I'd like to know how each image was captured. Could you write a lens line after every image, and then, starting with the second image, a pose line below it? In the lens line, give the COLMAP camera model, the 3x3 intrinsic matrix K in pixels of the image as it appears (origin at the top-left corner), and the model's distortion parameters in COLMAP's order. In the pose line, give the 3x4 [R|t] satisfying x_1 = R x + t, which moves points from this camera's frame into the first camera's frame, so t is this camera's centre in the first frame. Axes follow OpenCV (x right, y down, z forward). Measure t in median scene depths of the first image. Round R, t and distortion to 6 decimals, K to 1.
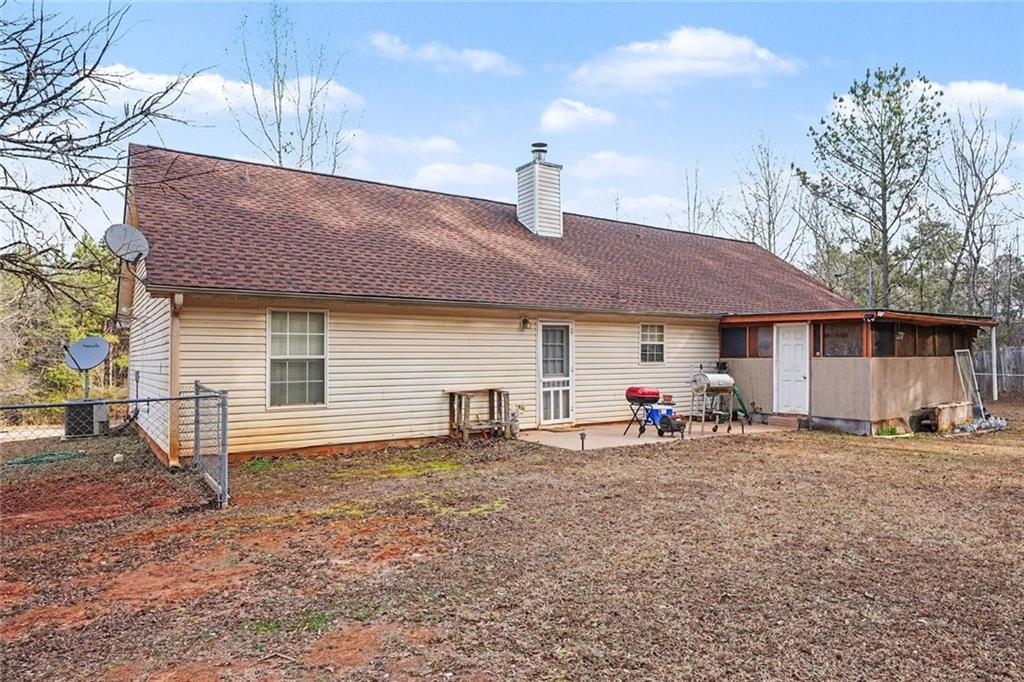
lens RADIAL K [[623.0, 0, 509.7], [0, 623.0, 358.1], [0, 0, 1]] dist [0.006840, 0.000914]
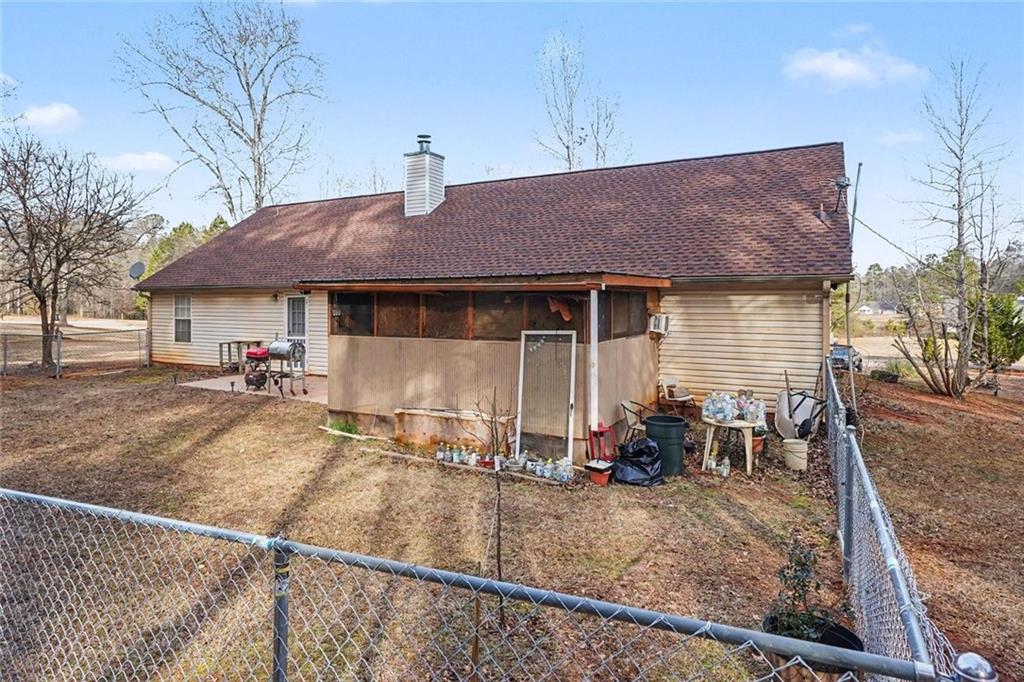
lens RADIAL K [[528.2, 0, 521.8], [0, 528.2, 325.3], [0, 0, 1]] dist [-0.000216, -0.000025]
pose [[0.501440, 0.043811, -0.864083, 1.308332], [0.001624, 0.998668, 0.051578, -0.050523], [0.865191, -0.027266, 0.500701, 0.847266]]
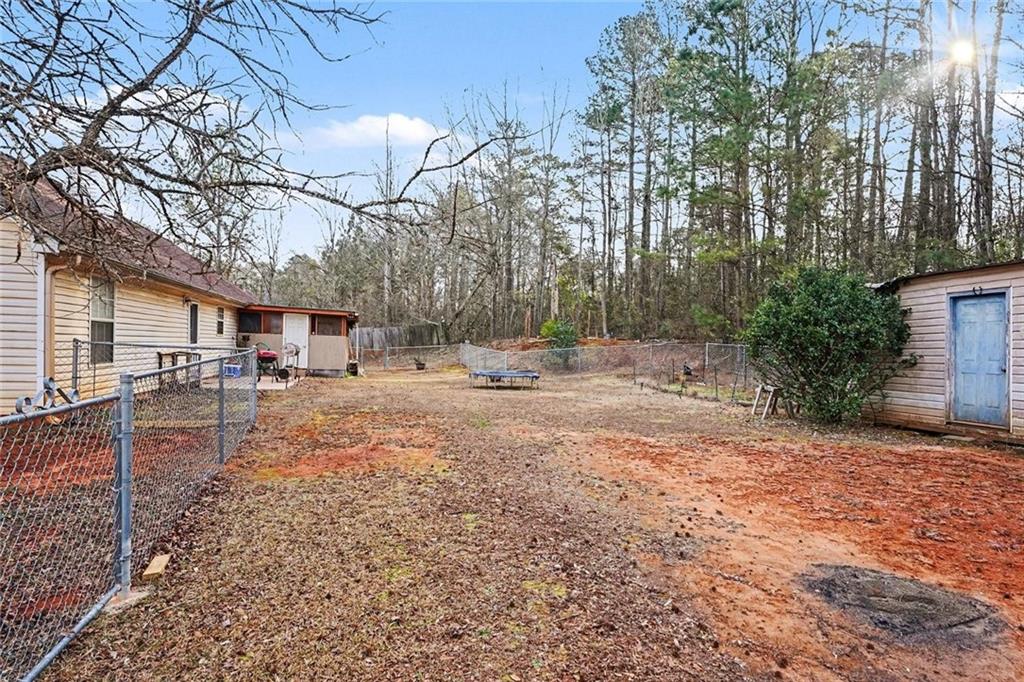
lens RADIAL K [[549.4, 0, 512.0], [0, 549.4, 341.0], [0, 0, 1]] dist [-0.053543, 0.031216]
pose [[0.311023, 0.021824, 0.950152, -0.791633], [-0.027416, 0.999526, -0.013984, 0.022512], [-0.950007, -0.021700, 0.311474, 0.009939]]
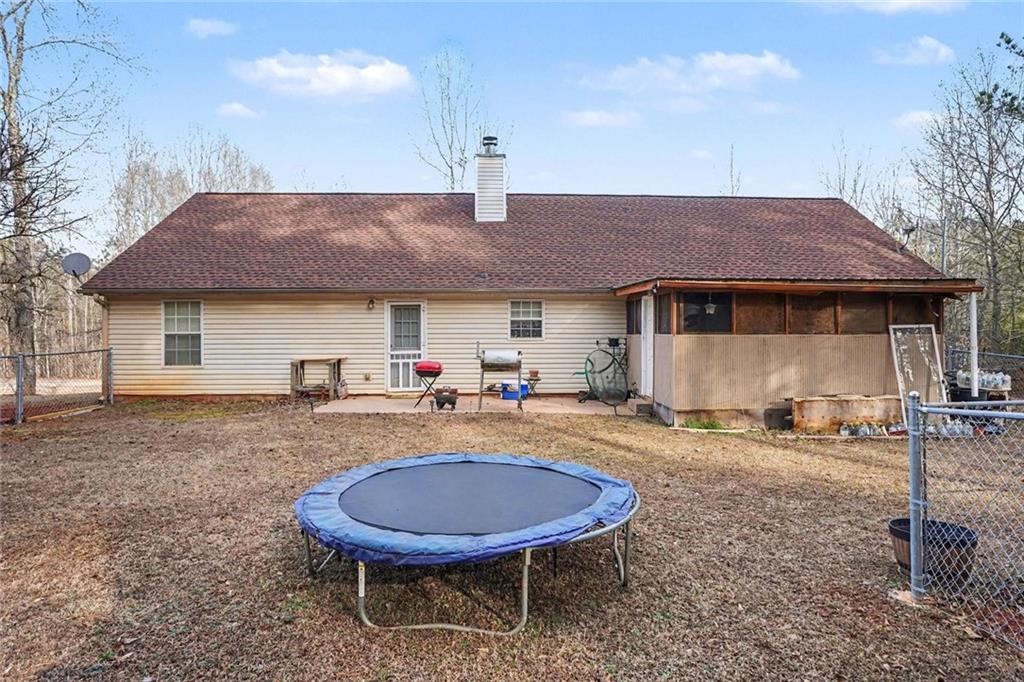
lens RADIAL K [[549.4, 0, 512.0], [0, 549.4, 341.0], [0, 0, 1]] dist [-0.053543, 0.031216]
pose [[0.853540, 0.011993, -0.520889, 0.758270], [-0.001882, 0.999799, 0.019936, -0.006892], [0.521023, -0.016036, 0.853392, 0.249962]]
